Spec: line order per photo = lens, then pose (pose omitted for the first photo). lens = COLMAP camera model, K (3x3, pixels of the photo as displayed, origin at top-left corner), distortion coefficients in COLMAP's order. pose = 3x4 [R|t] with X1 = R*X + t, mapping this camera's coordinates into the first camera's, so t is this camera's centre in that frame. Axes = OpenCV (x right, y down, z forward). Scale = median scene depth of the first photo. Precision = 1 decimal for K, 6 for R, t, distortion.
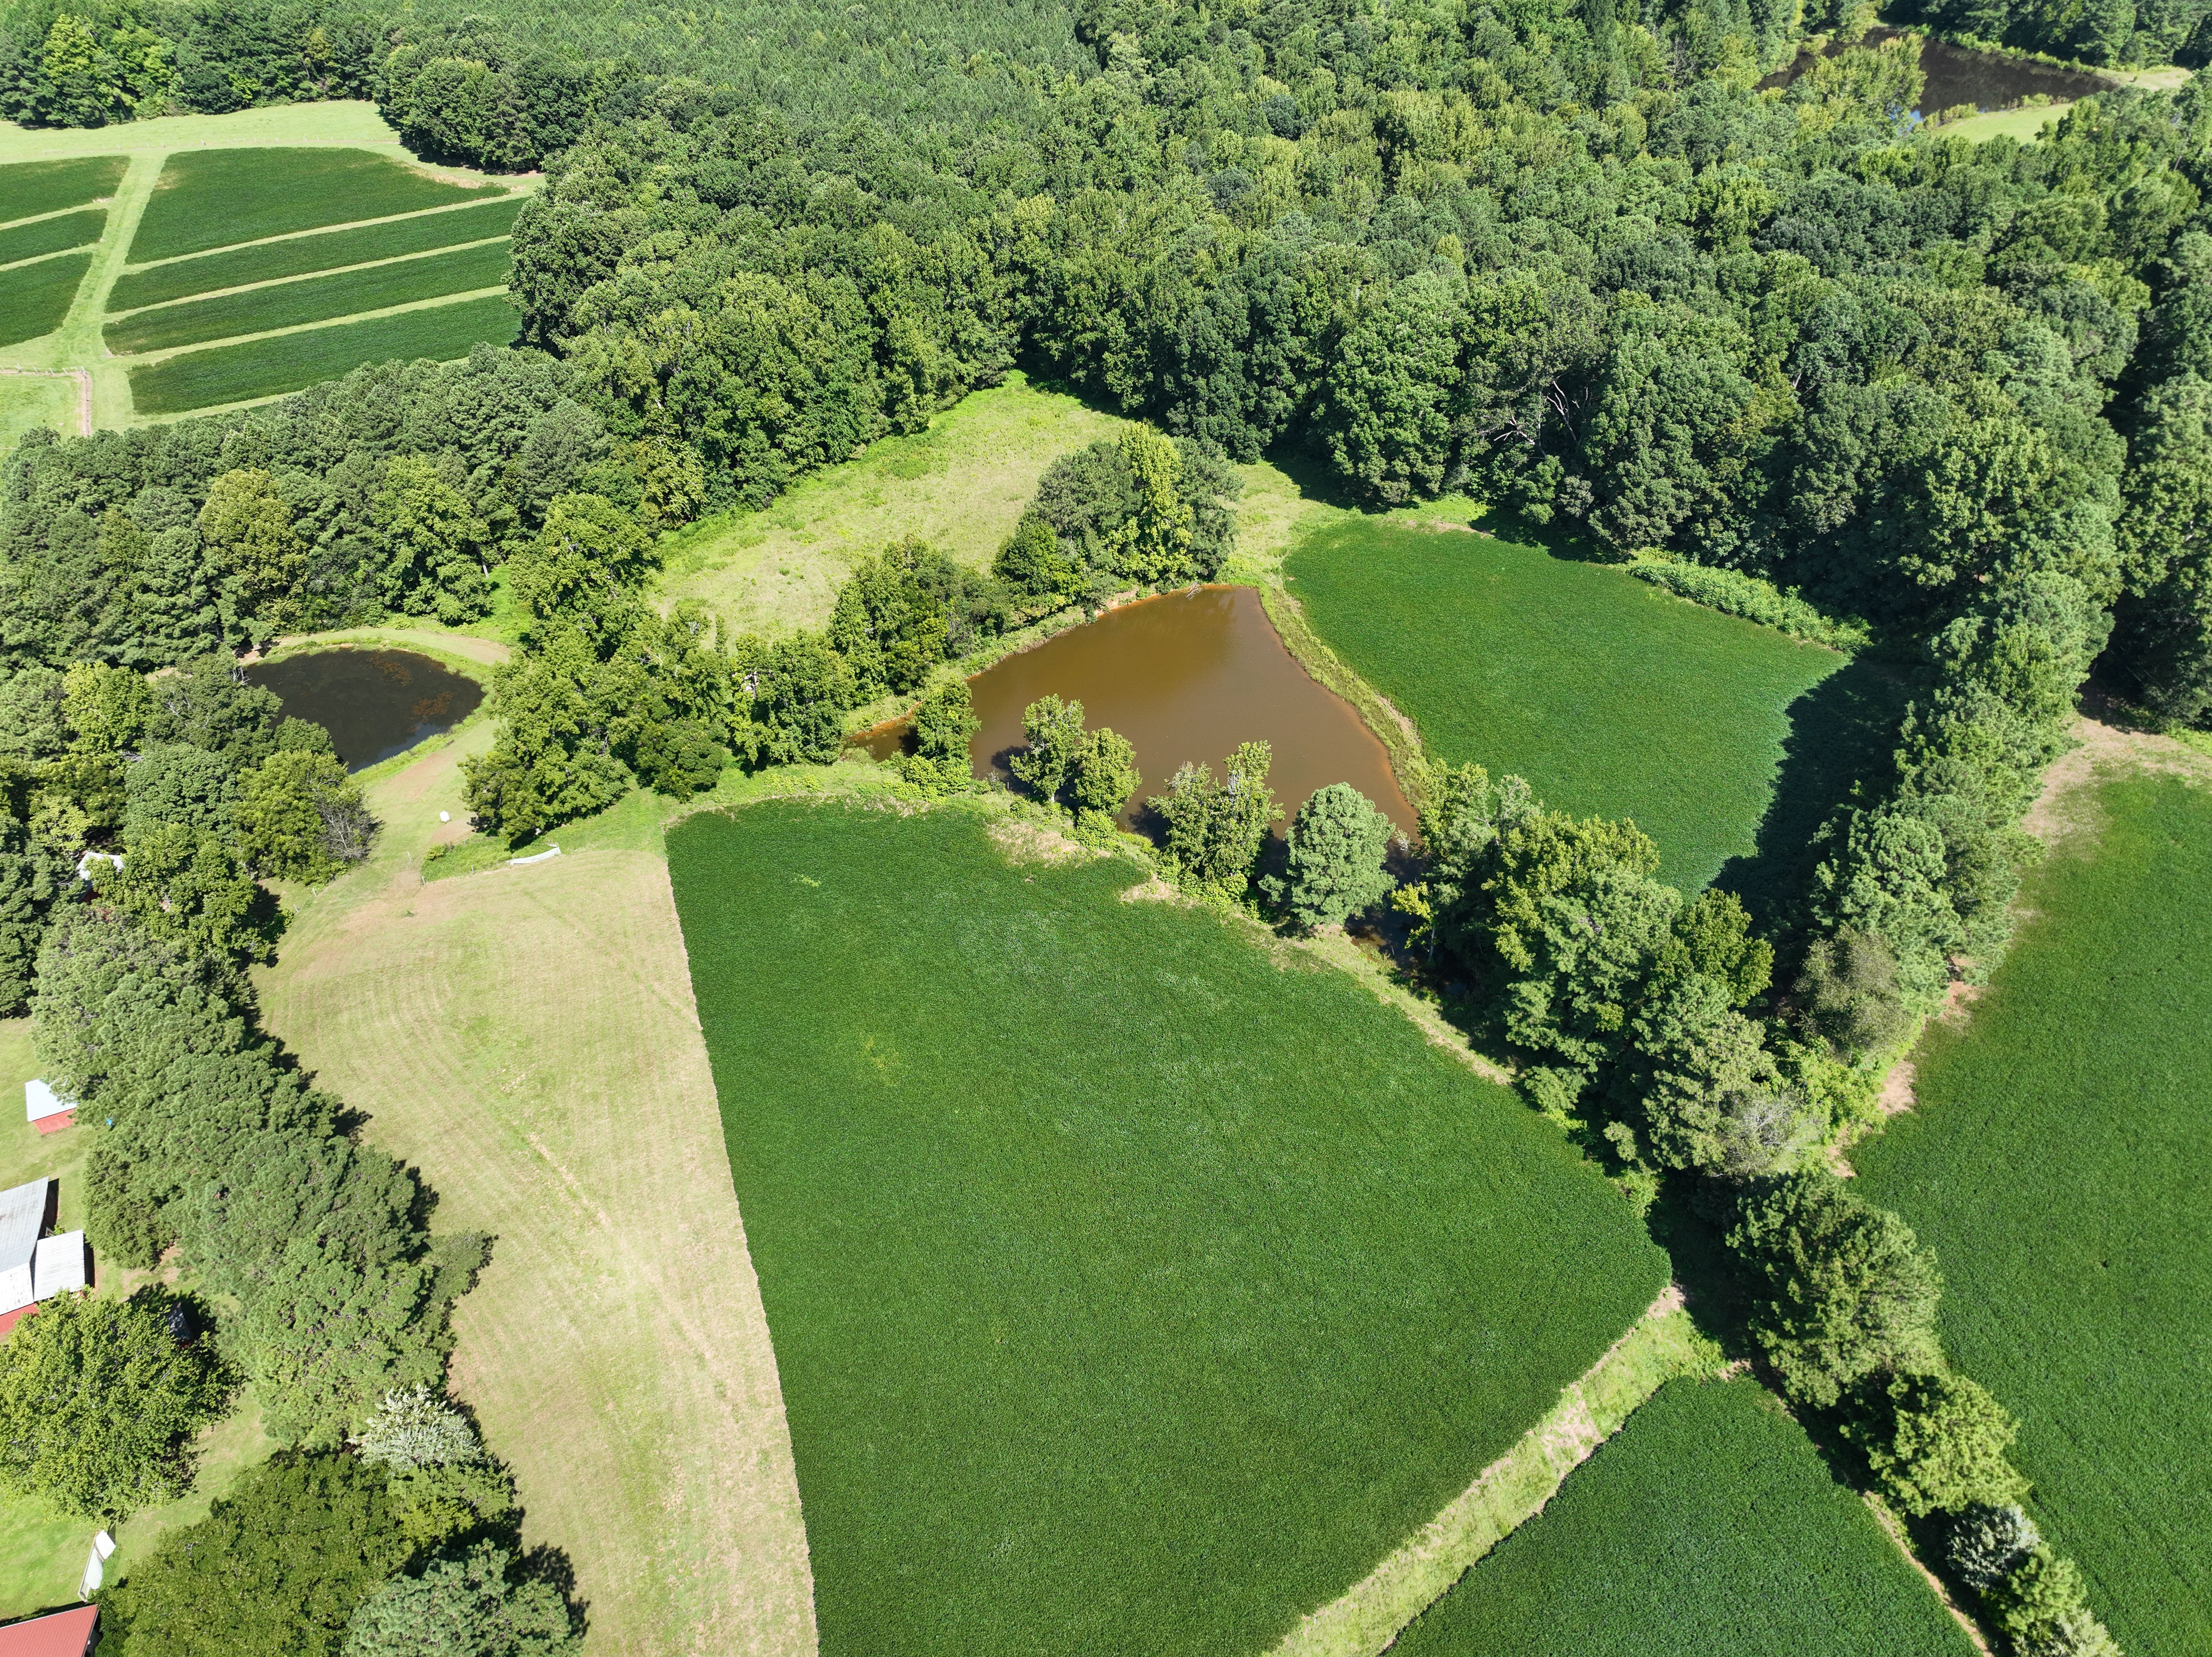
lens RADIAL K [[1560.1, 0, 1105.8], [0, 1560.1, 825.4], [0, 0, 1]] dist [-0.005753, 0.025834]
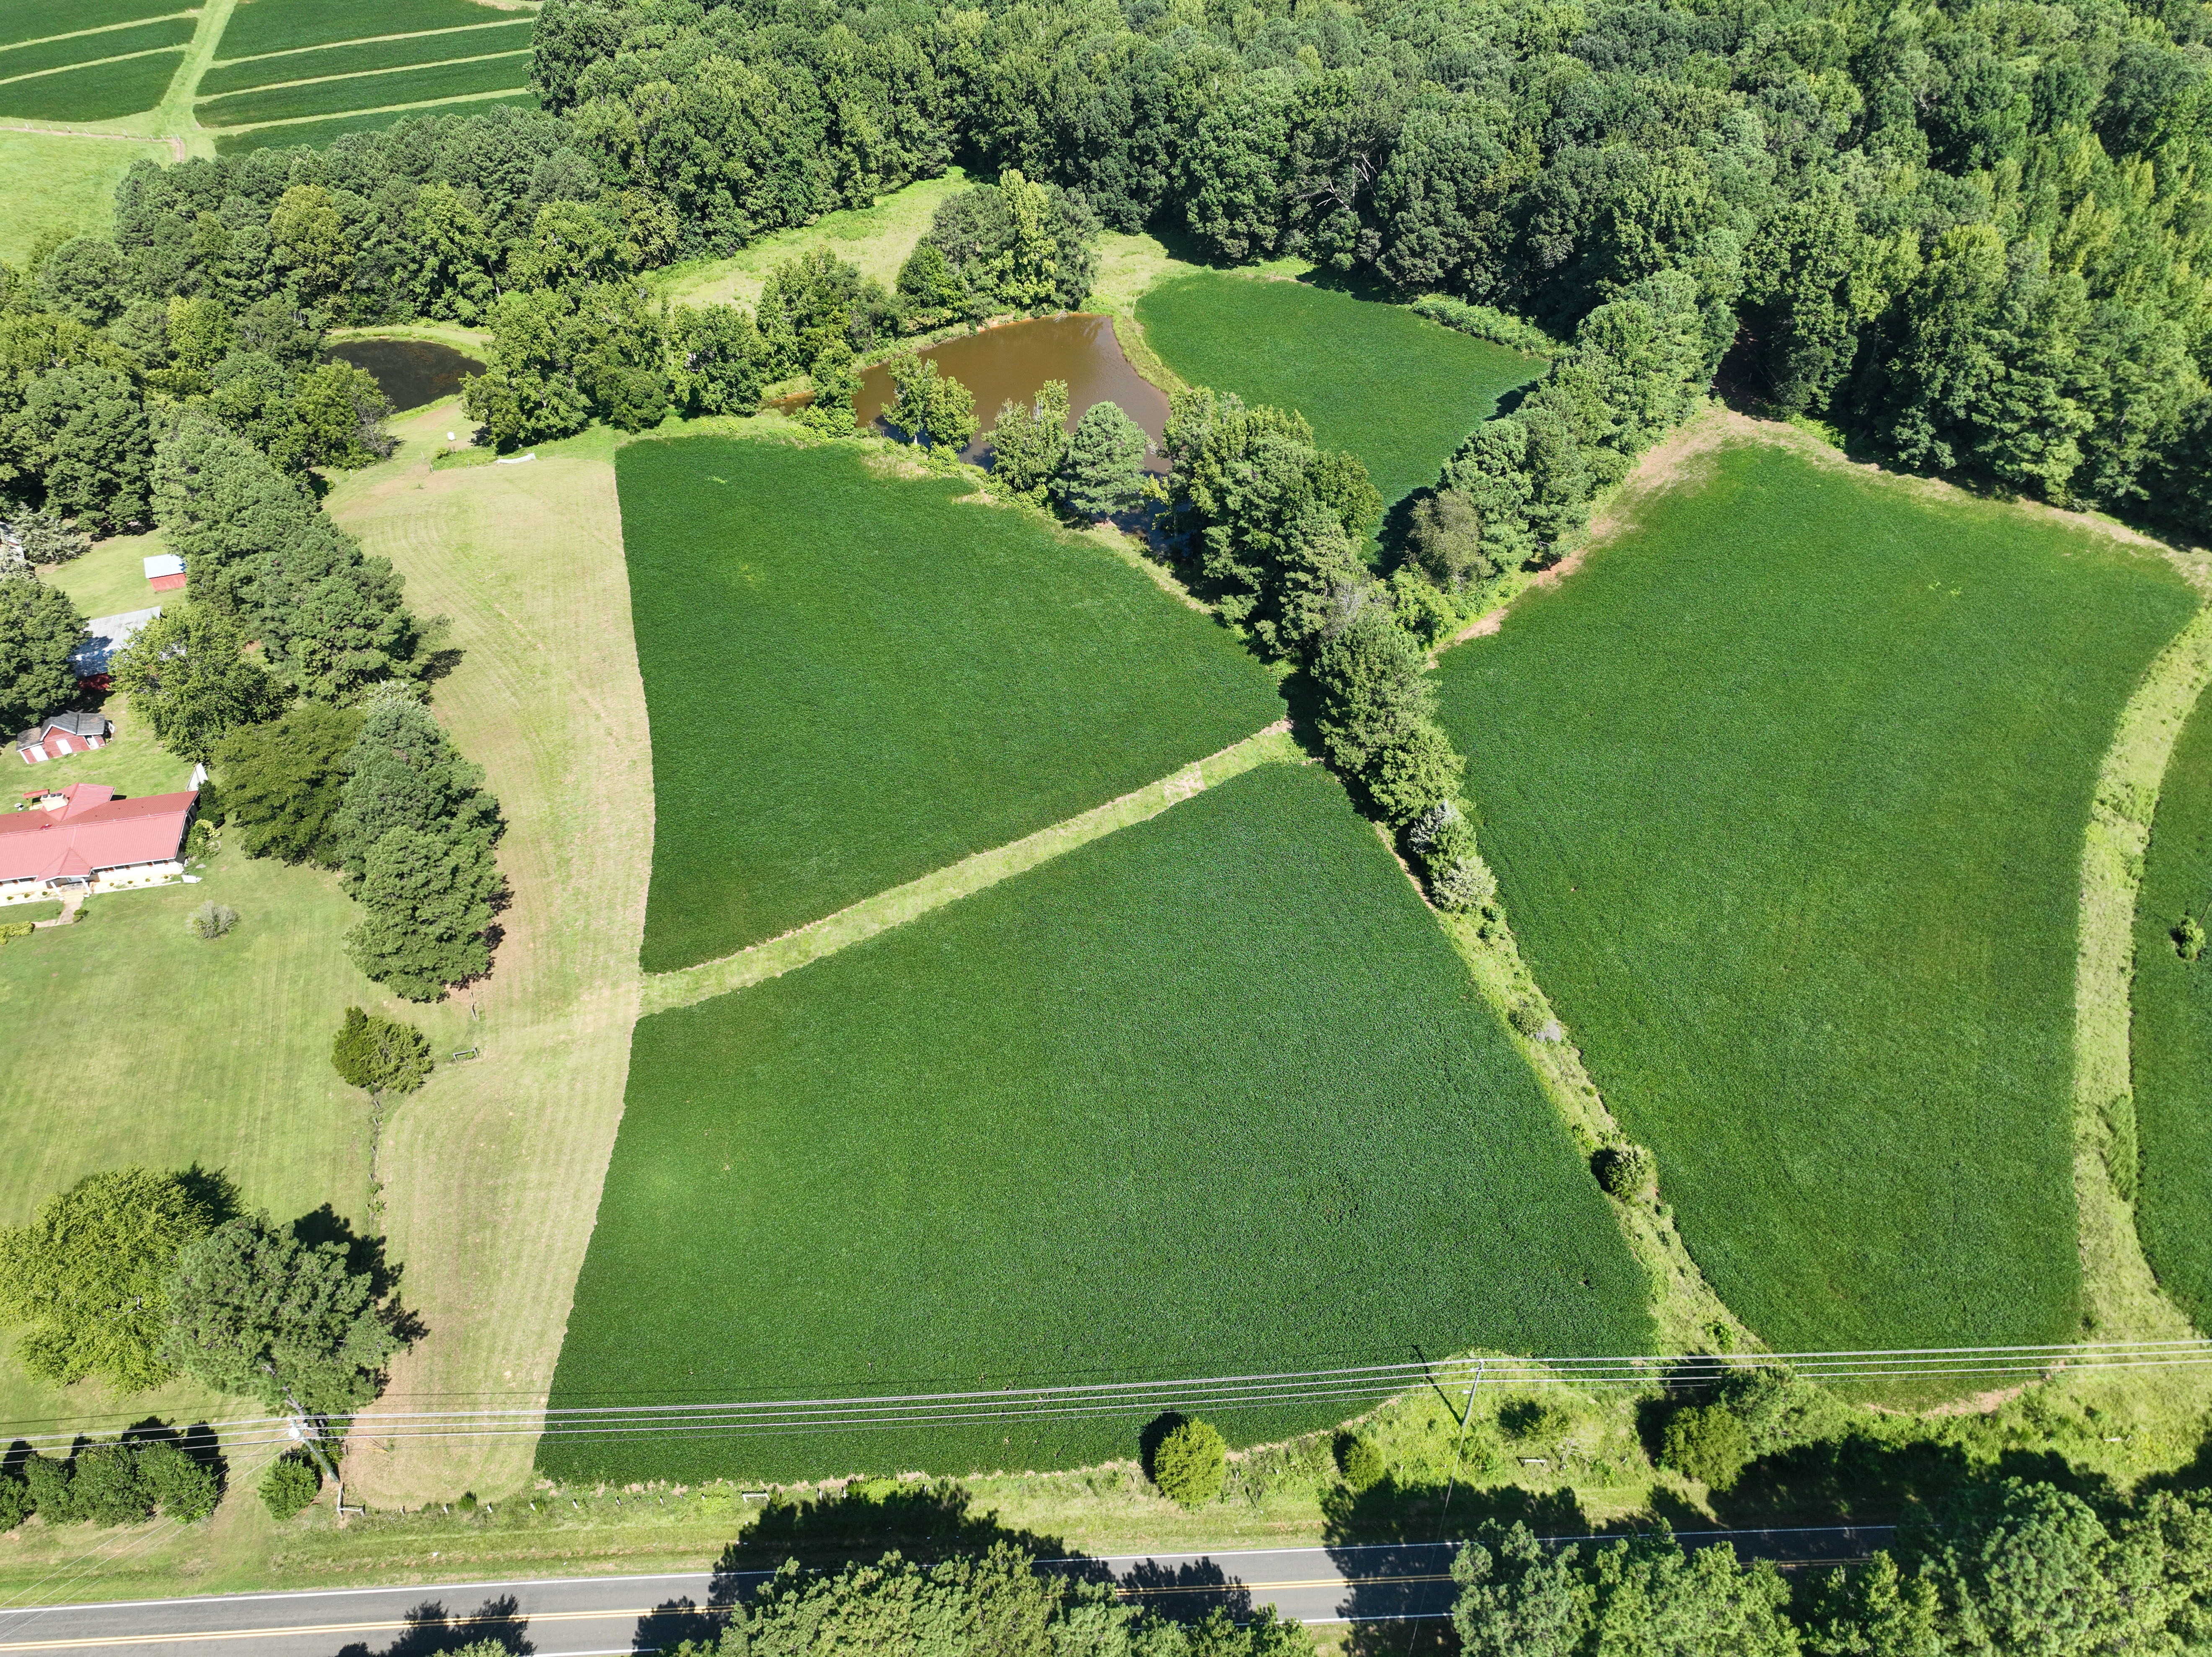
lens RADIAL K [[1560.1, 0, 1109.5], [0, 1560.1, 826.8], [0, 0, 1]] dist [-0.005753, 0.025834]
pose [[0.998719, 0.041551, -0.028867, 0.159144], [-0.040412, 0.998423, 0.038970, 0.219961], [0.030441, -0.037754, 0.998823, -0.269518]]
